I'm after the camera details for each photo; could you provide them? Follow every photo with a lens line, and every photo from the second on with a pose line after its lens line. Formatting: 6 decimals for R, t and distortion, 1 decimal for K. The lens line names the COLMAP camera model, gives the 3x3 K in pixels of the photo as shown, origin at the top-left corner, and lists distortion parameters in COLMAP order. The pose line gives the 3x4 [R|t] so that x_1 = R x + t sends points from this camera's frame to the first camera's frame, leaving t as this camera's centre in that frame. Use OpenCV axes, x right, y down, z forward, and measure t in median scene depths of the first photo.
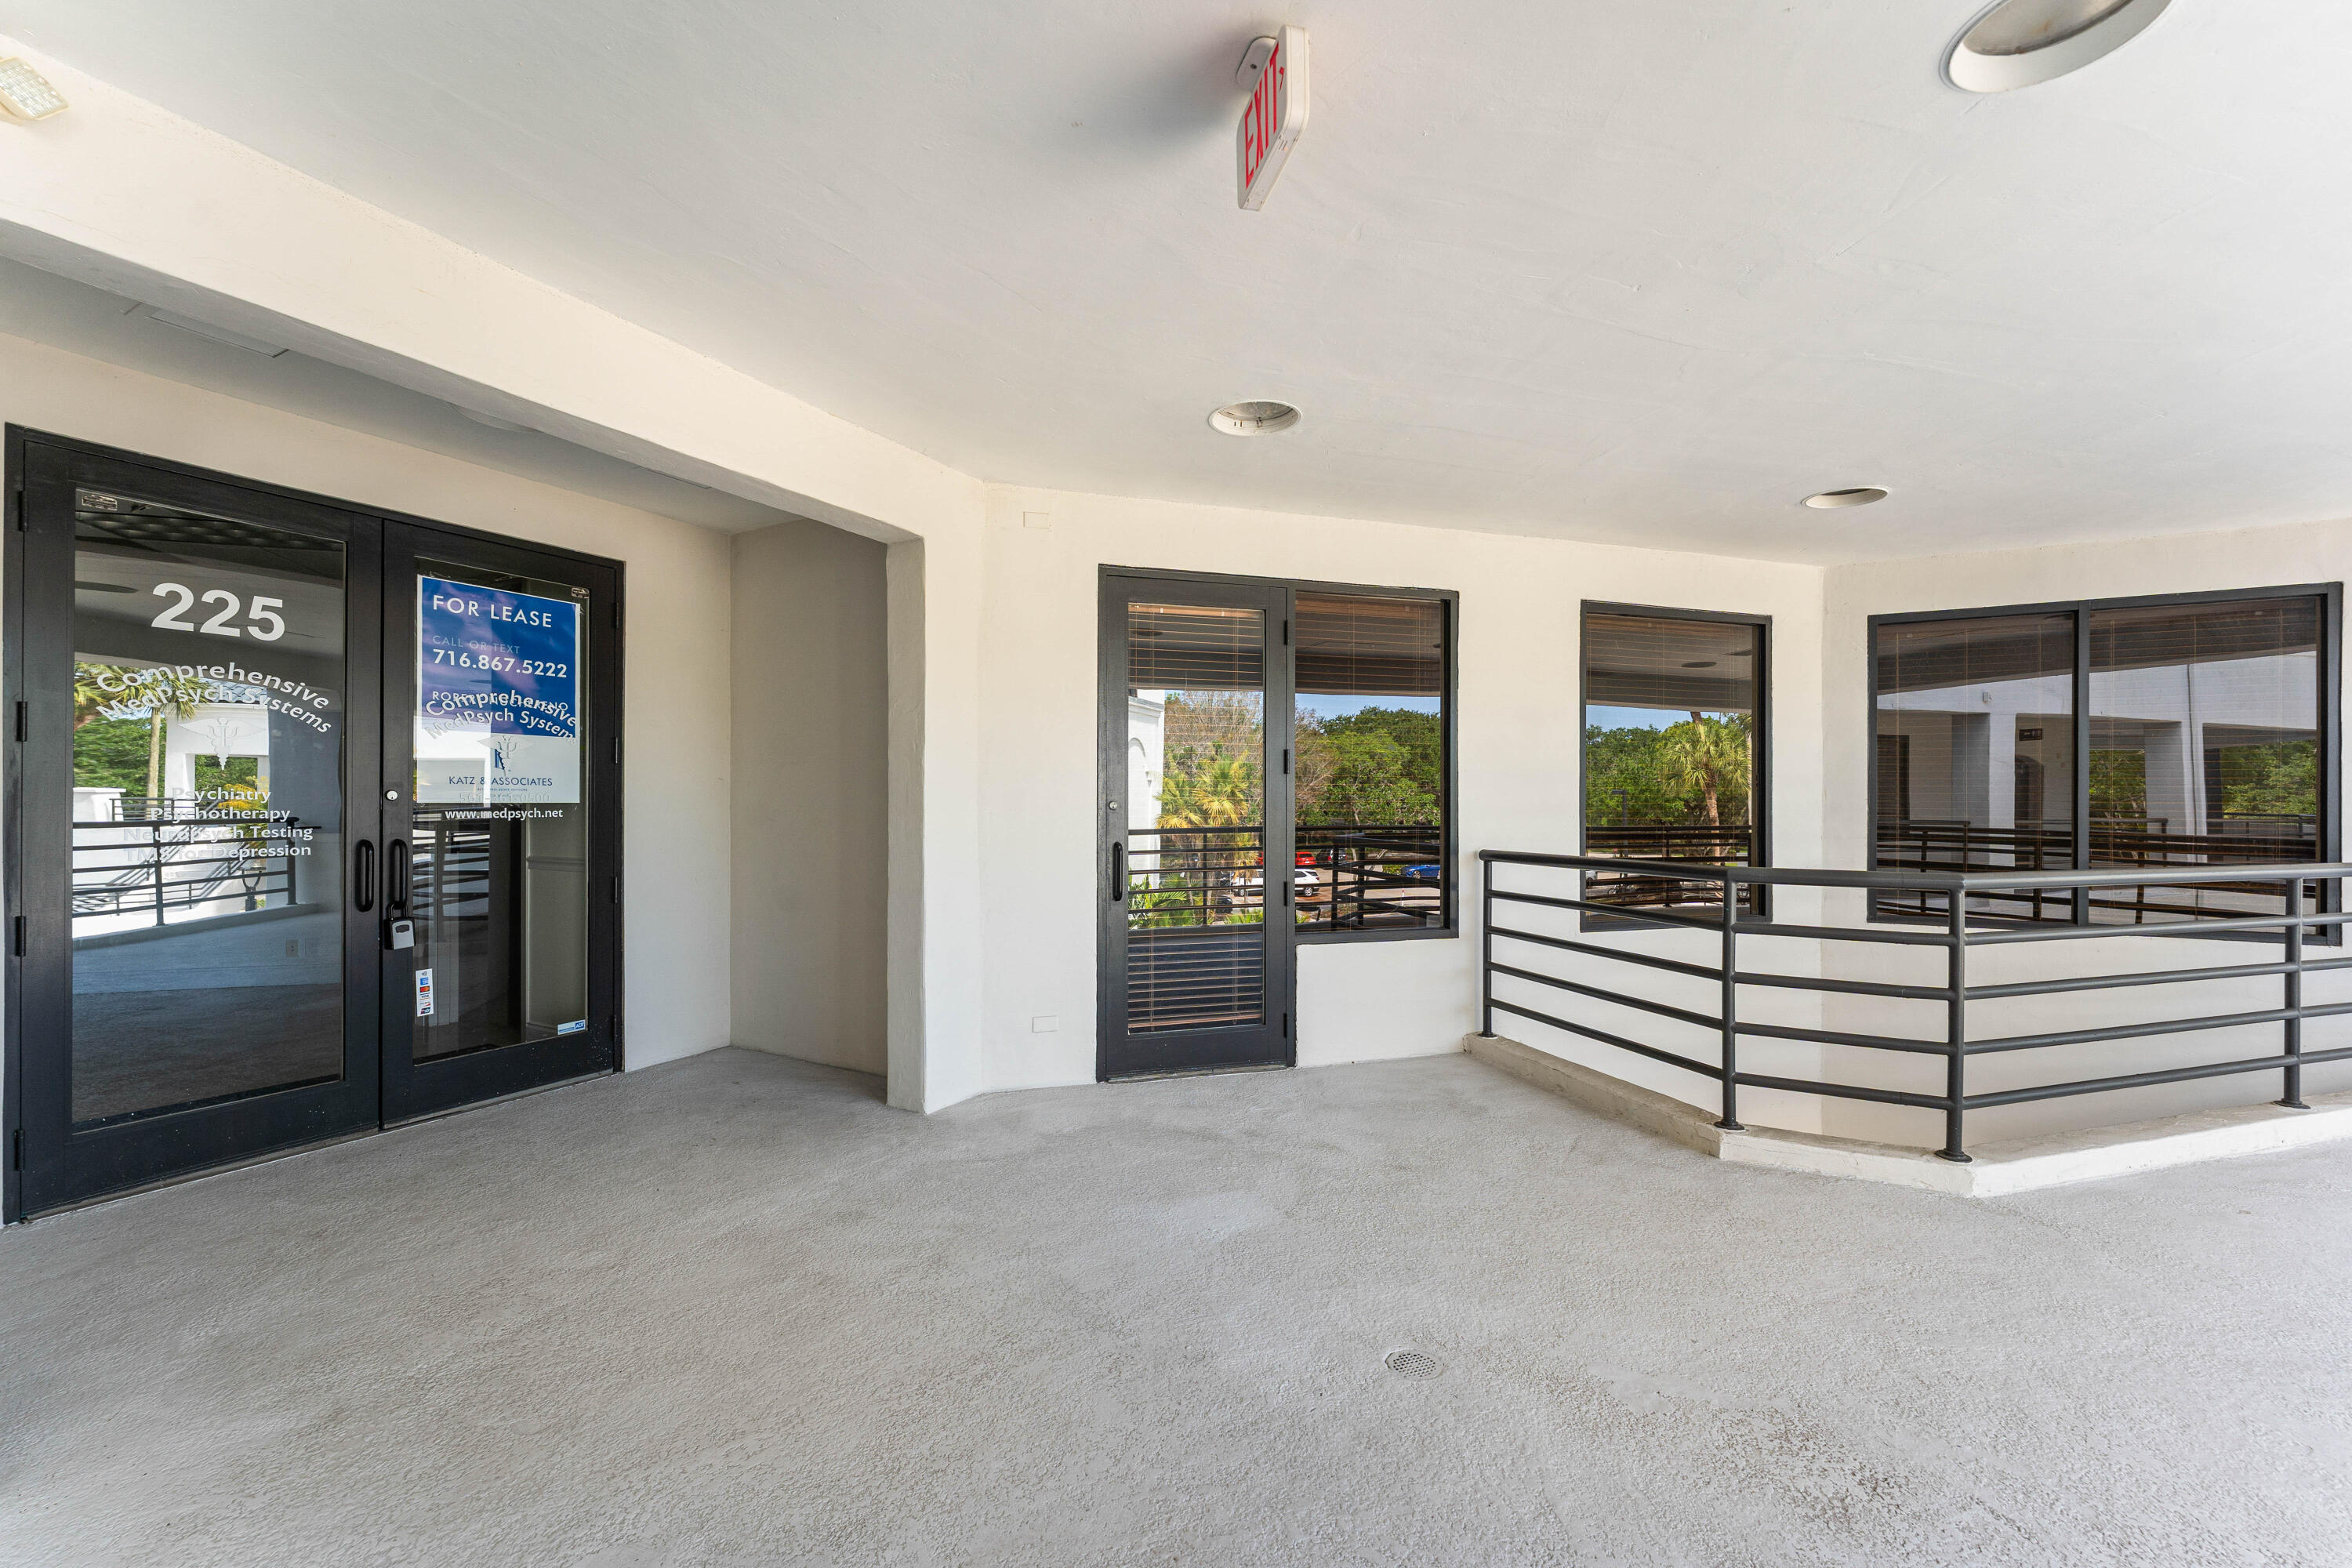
lens RADIAL K [[947.1, 0, 1172.2], [0, 947.1, 809.2], [0, 0, 1]] dist [-0.001139, -0.000296]
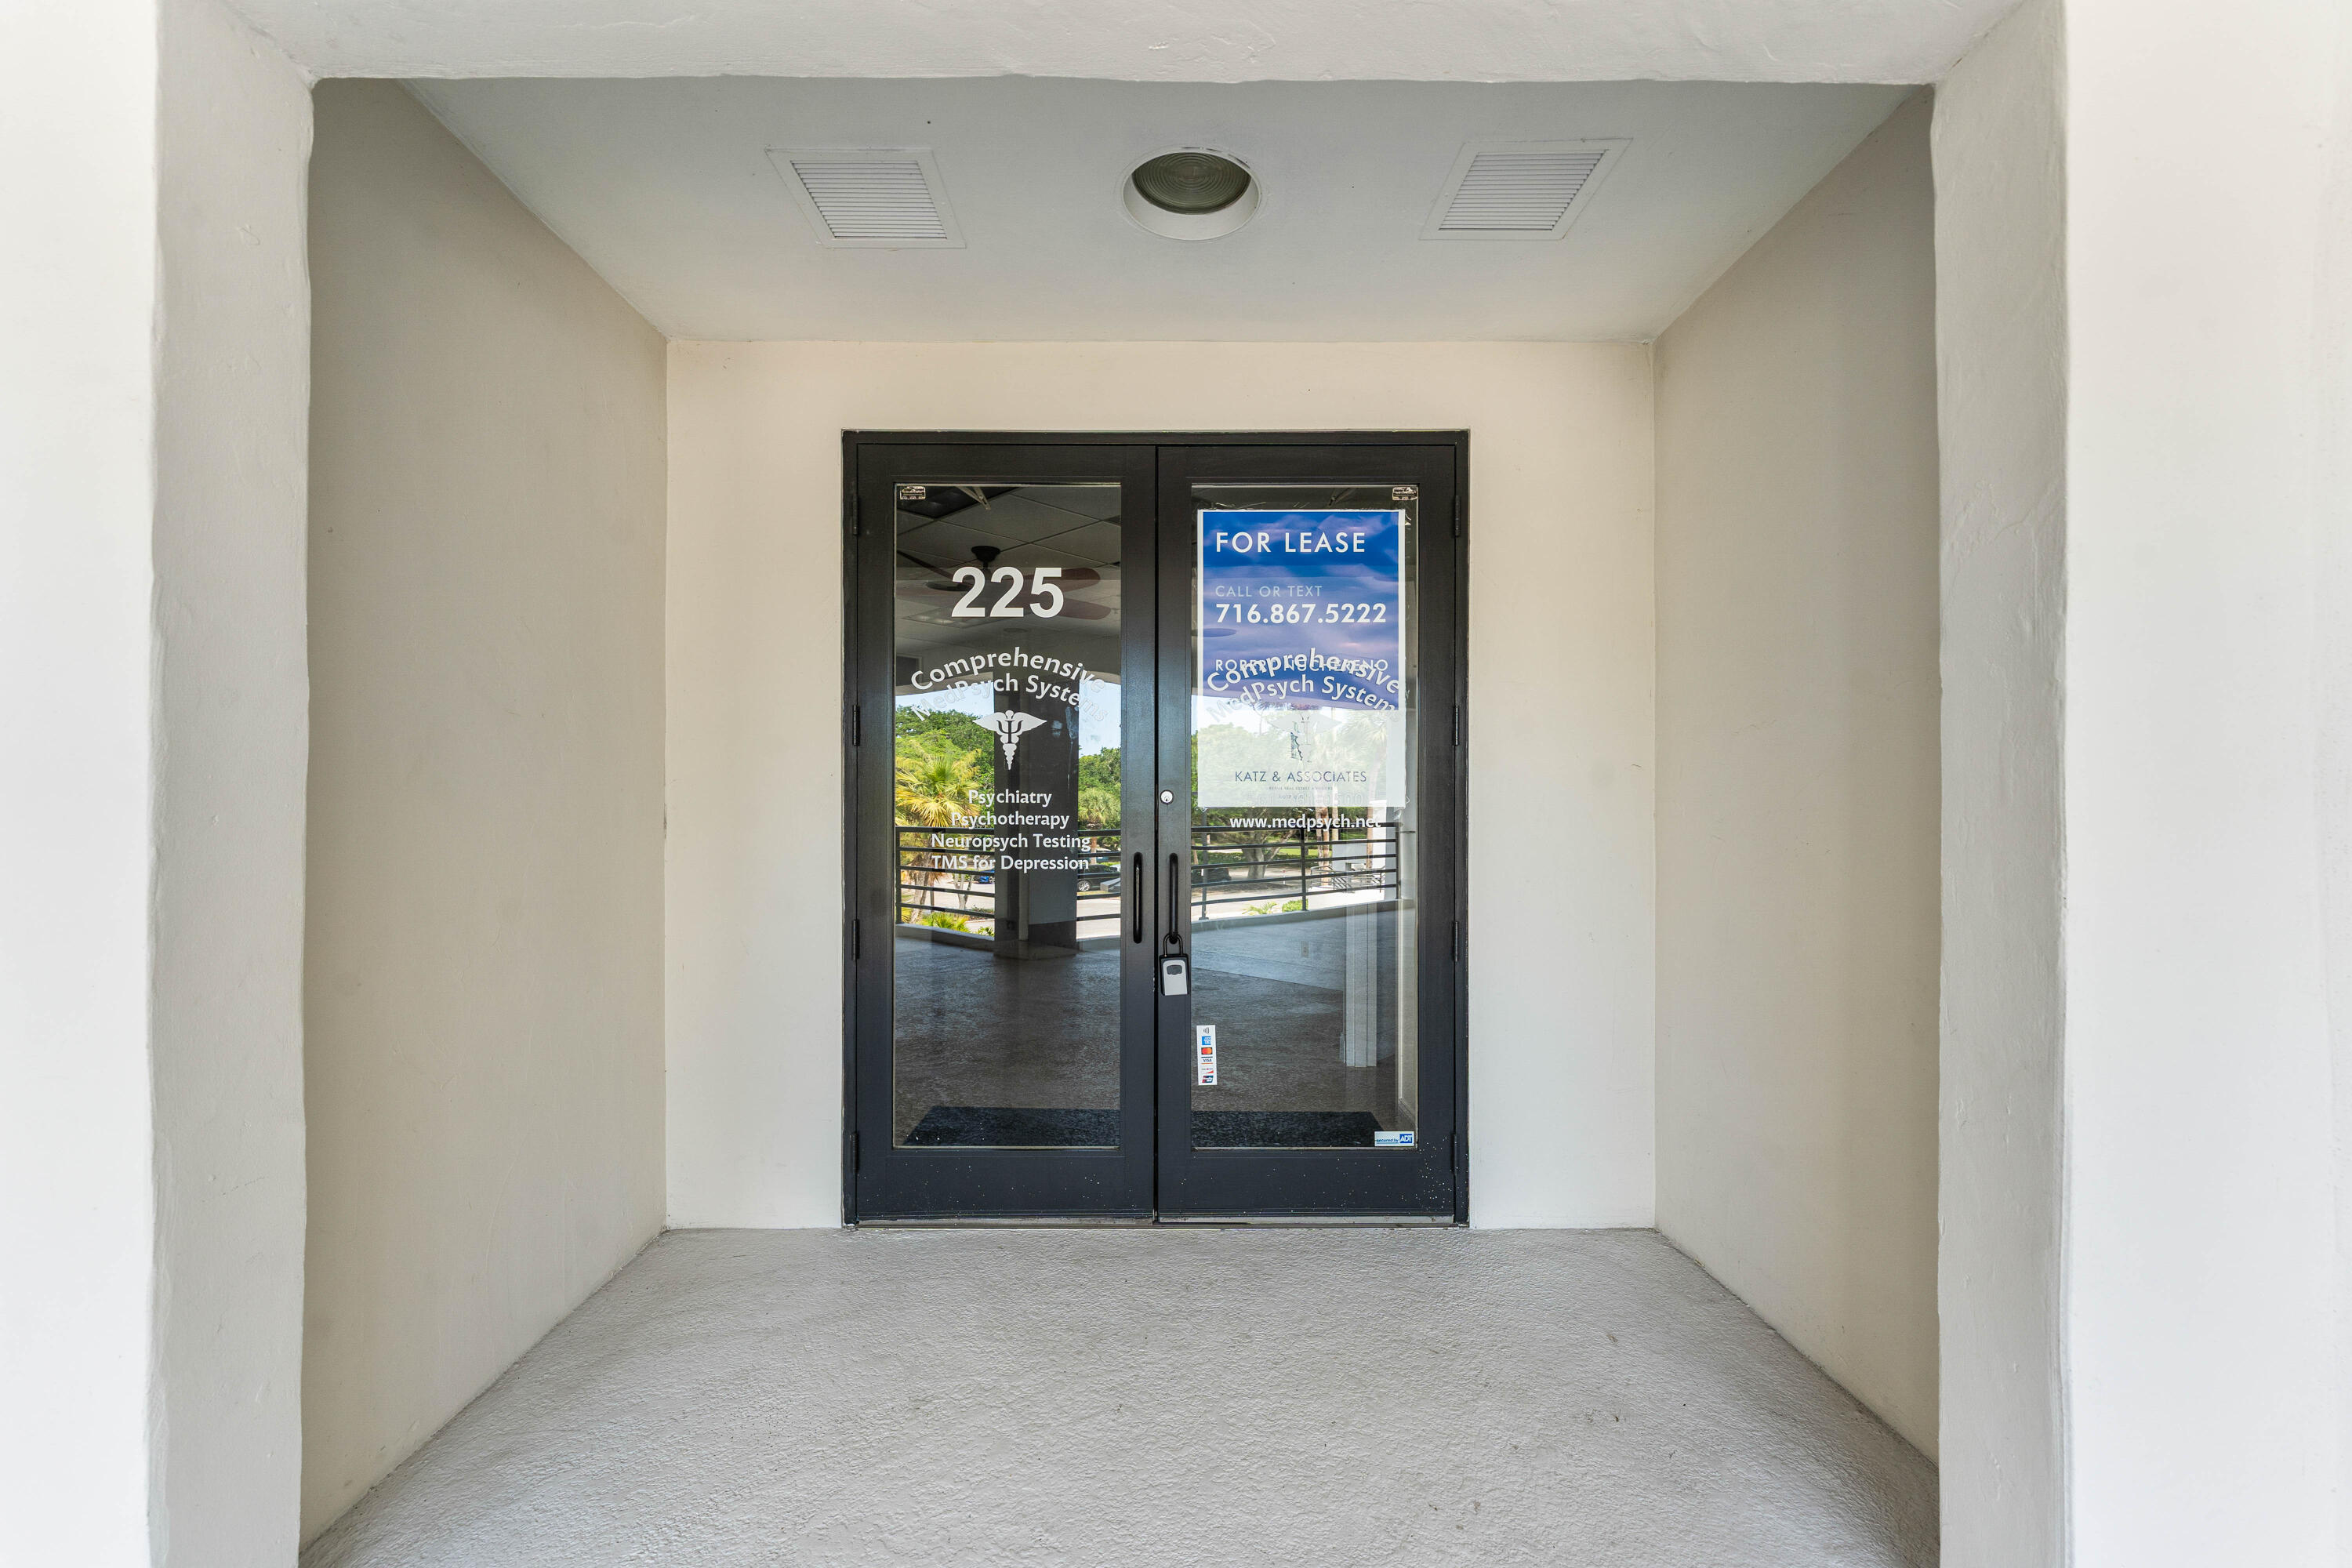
lens RADIAL K [[947.1, 0, 1172.2], [0, 947.1, 809.2], [0, 0, 1]] dist [-0.001139, -0.000296]
pose [[0.477132, -0.005337, -0.878815, -0.131070], [-0.005587, 0.999943, -0.009106, 0.002430], [0.878814, 0.009254, 0.477075, 0.608634]]
